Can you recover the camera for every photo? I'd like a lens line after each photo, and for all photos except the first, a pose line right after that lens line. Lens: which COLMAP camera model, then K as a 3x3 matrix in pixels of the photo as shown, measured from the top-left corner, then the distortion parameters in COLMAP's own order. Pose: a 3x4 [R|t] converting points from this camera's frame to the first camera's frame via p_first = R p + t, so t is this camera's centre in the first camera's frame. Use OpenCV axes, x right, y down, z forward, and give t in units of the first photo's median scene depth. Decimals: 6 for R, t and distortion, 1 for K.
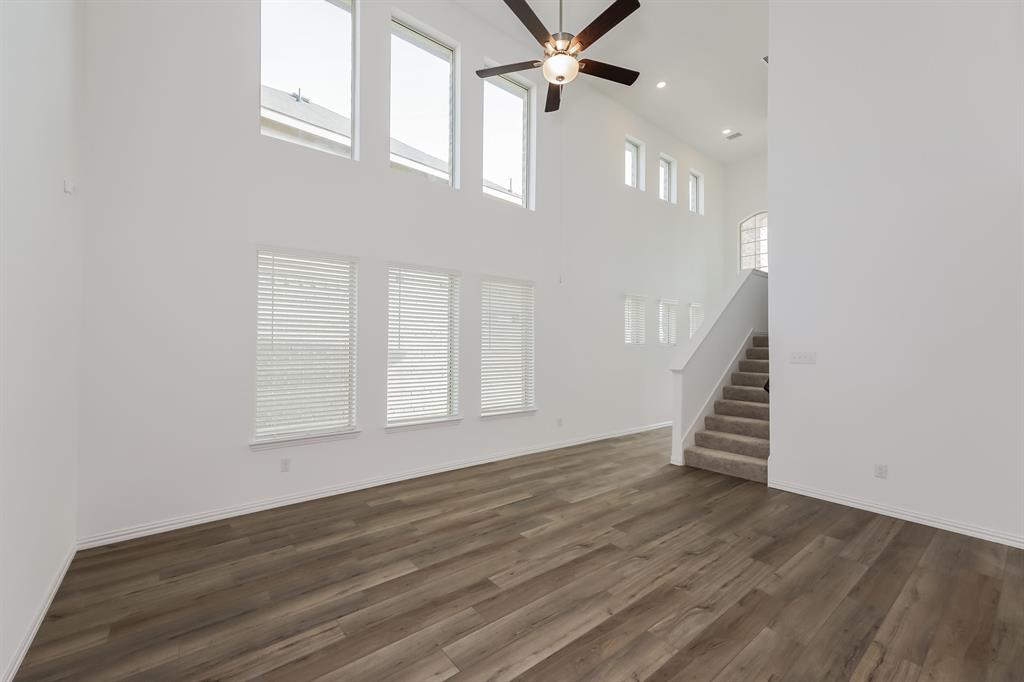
lens RADIAL K [[421.2, 0, 512.0], [0, 421.2, 341.0], [0, 0, 1]] dist [-0.008466, -0.000031]
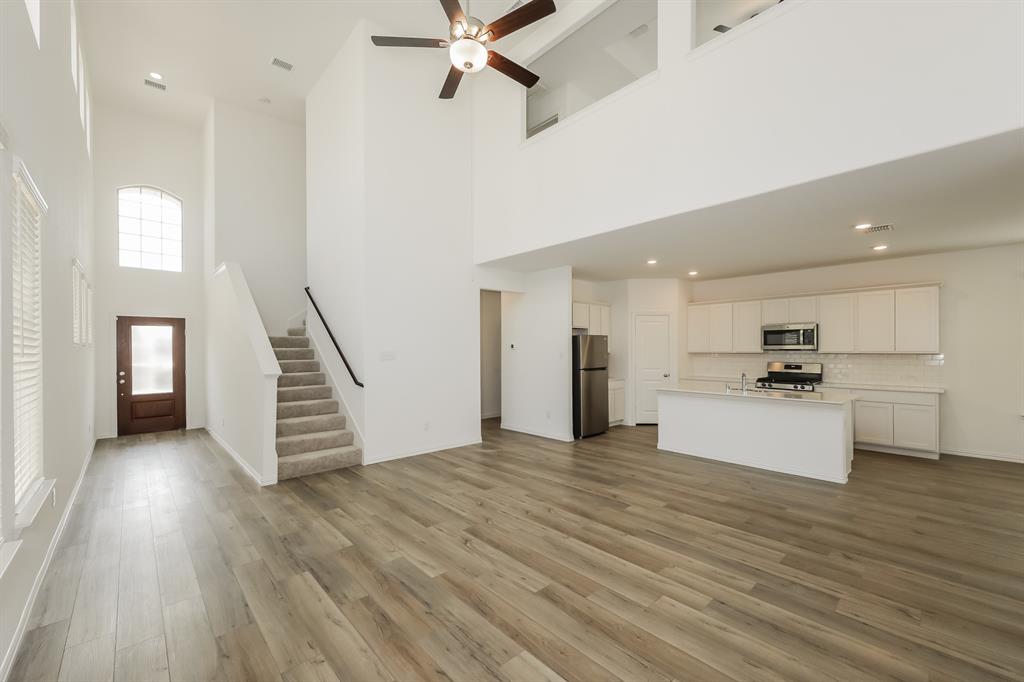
lens RADIAL K [[410.1, 0, 507.7], [0, 410.1, 347.5], [0, 0, 1]] dist [0.013124, -0.000085]
pose [[-0.066431, -0.007880, 0.997760, -0.744213], [-0.012627, 0.999895, 0.007056, -0.005143], [-0.997711, -0.012130, -0.066523, 0.844819]]
